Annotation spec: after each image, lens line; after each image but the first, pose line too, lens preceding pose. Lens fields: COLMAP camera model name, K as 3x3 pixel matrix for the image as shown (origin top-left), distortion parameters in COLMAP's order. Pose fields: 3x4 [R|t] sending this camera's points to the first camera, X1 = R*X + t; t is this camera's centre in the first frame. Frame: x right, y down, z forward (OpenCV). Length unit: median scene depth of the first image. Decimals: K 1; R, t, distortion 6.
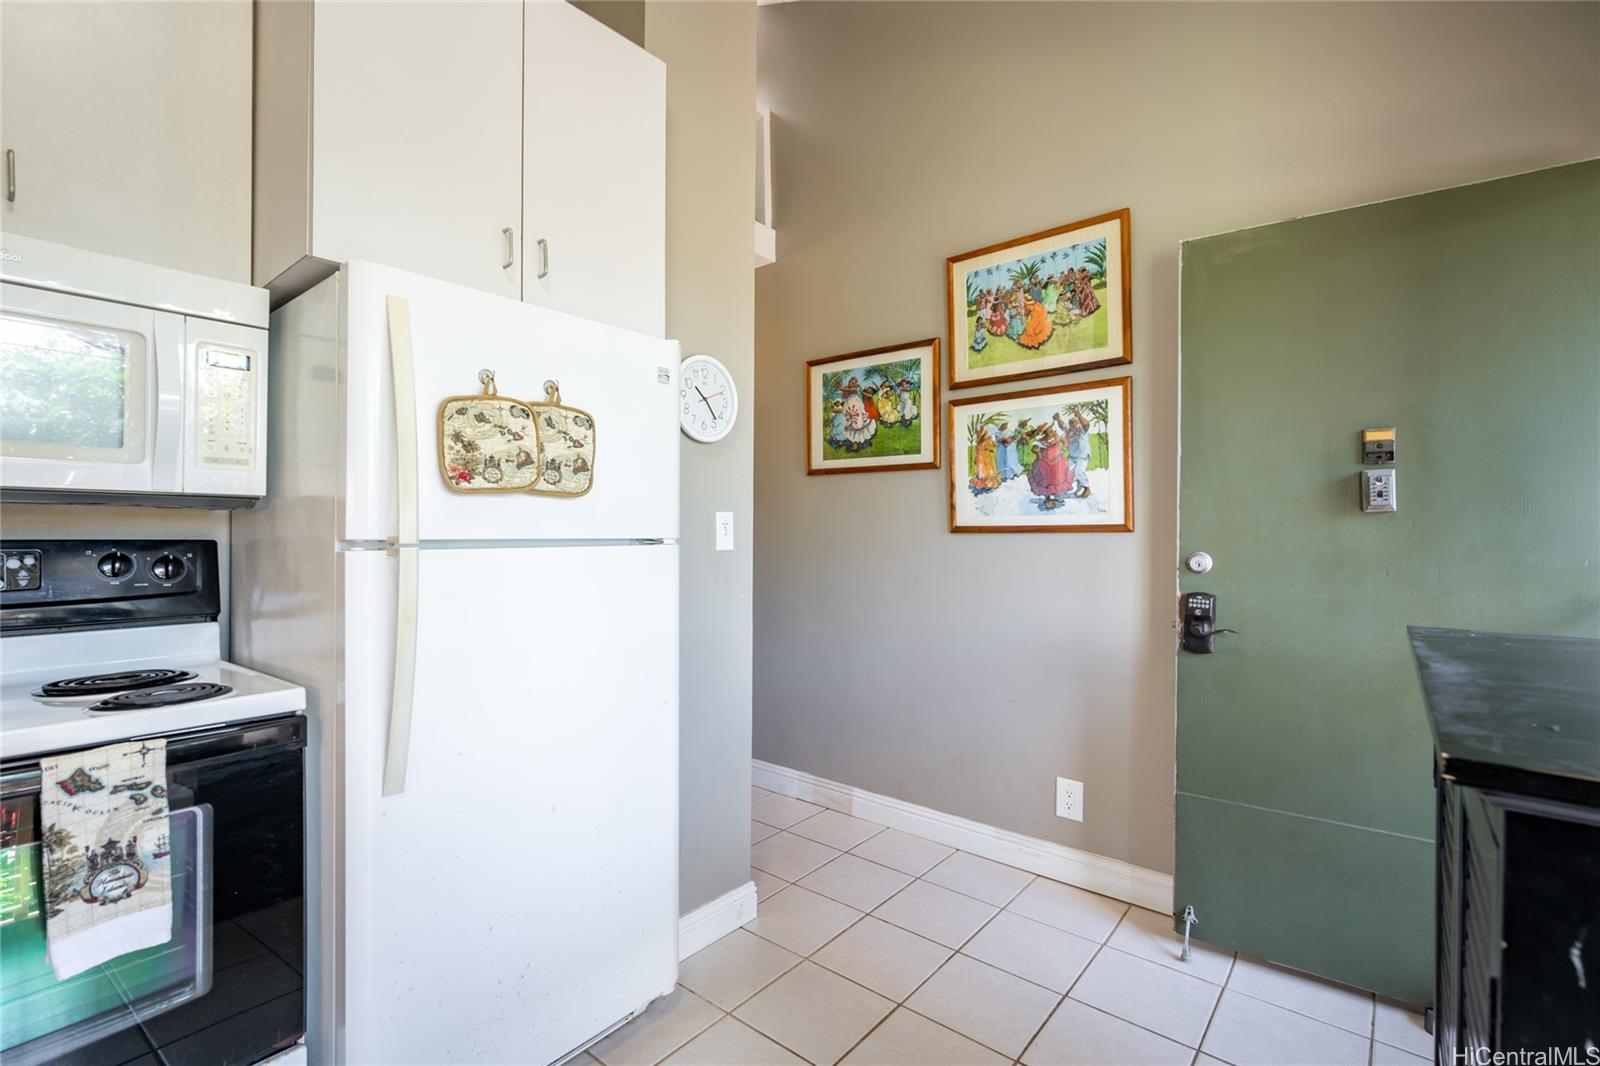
lens RADIAL K [[725.8, 0, 796.0], [0, 725.8, 527.2], [0, 0, 1]] dist [-0.014955, -0.000065]
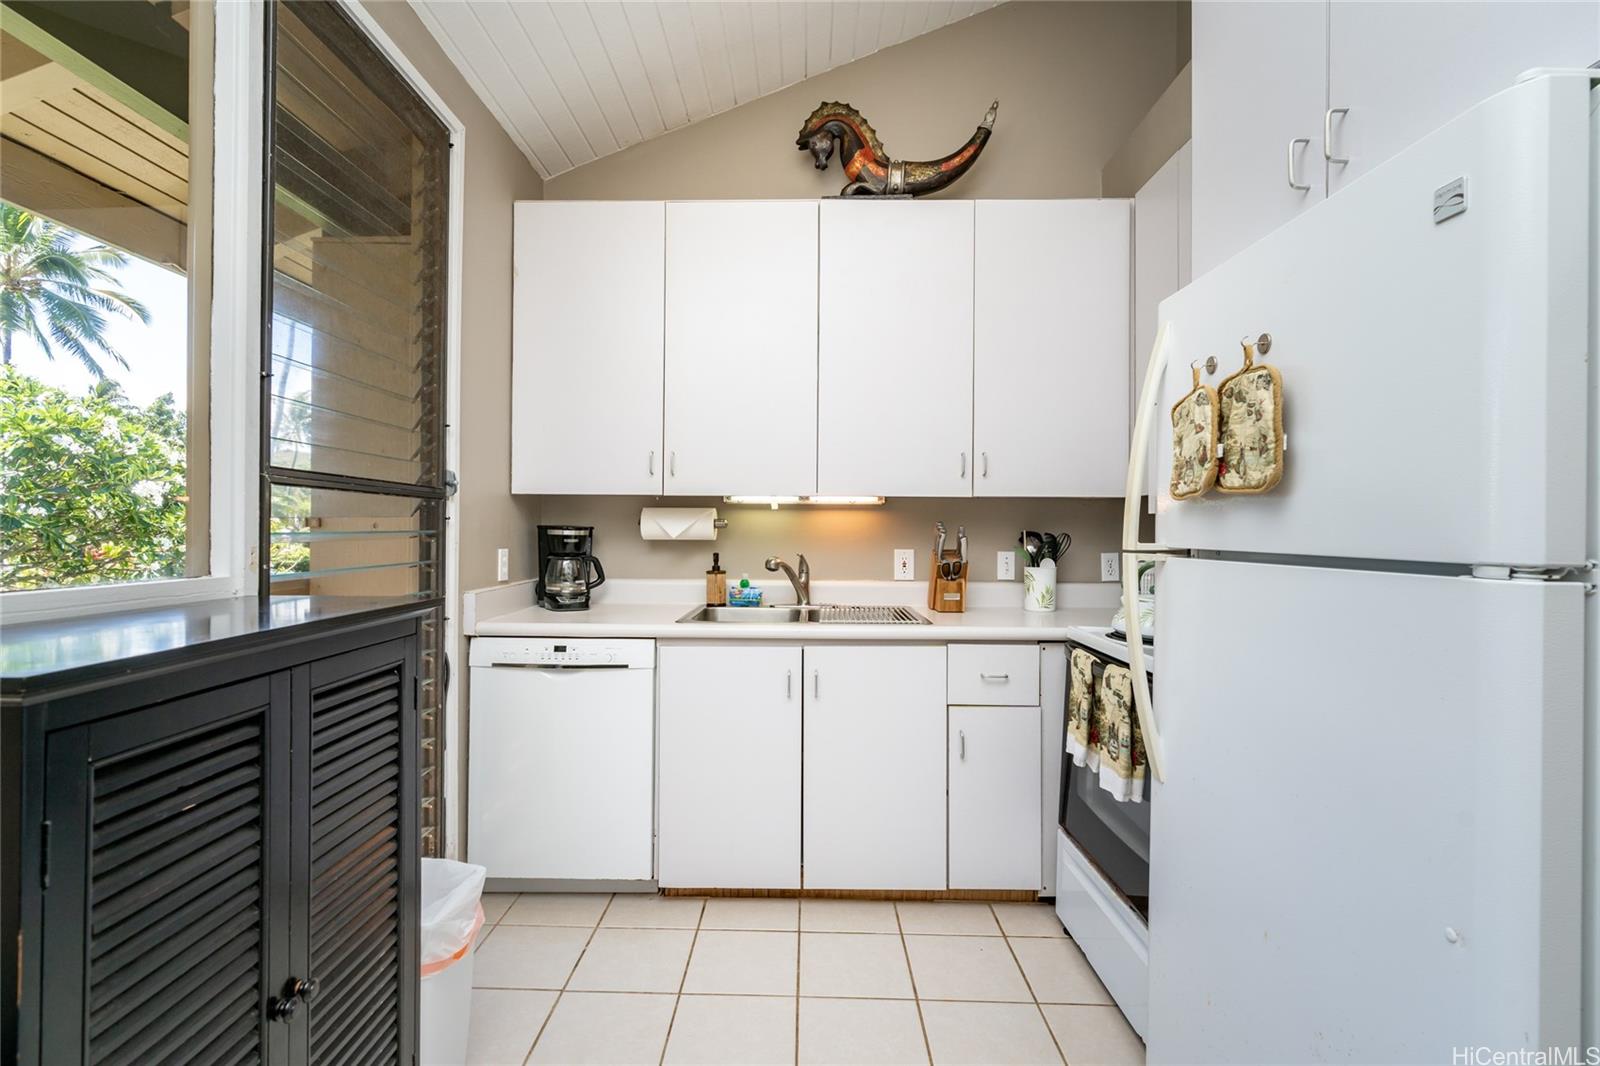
lens RADIAL K [[725.8, 0, 789.1], [0, 725.8, 527.1], [0, 0, 1]] dist [-0.014955, -0.000065]
pose [[-0.783494, -0.019662, -0.621089, 0.480041], [-0.017818, 0.999799, -0.009174, 0.006934], [0.621144, 0.003879, -0.783687, 1.382647]]
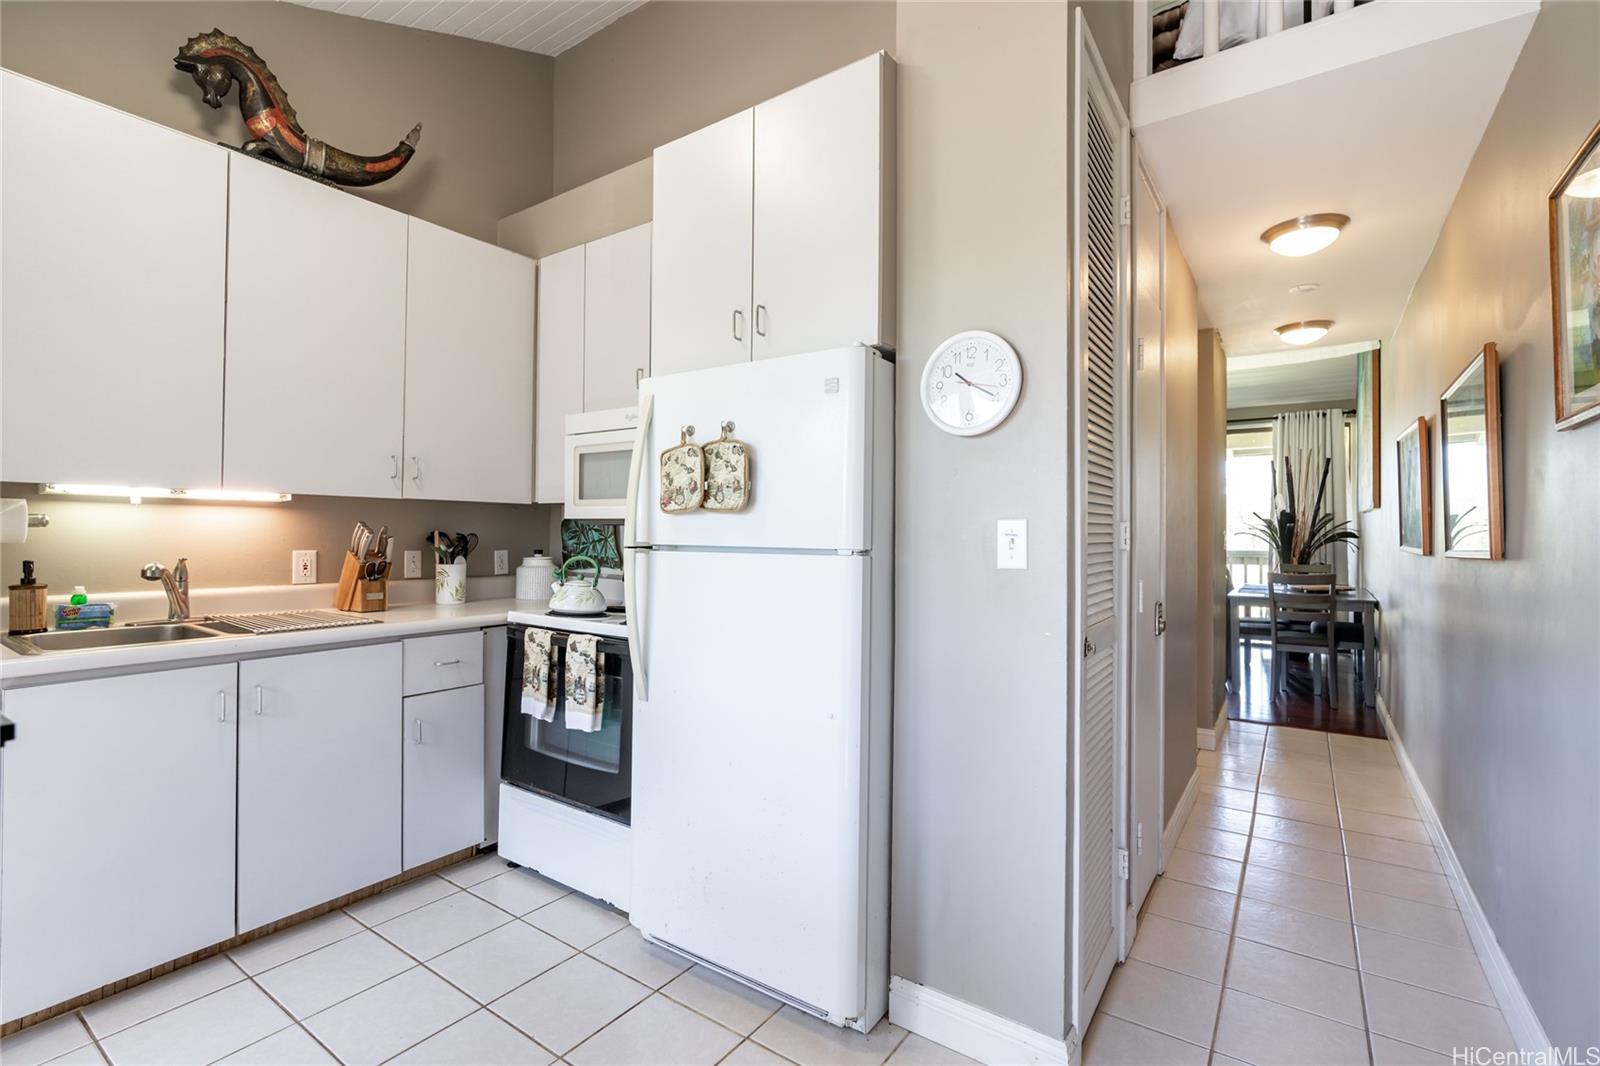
lens RADIAL K [[725.8, 0, 788.5], [0, 725.8, 527.7], [0, 0, 1]] dist [-0.014955, -0.000065]
pose [[0.078099, -0.019395, -0.996757, 0.999040], [-0.011179, 0.999731, -0.020329, 0.009664], [0.996883, 0.012730, 0.077861, 1.077116]]
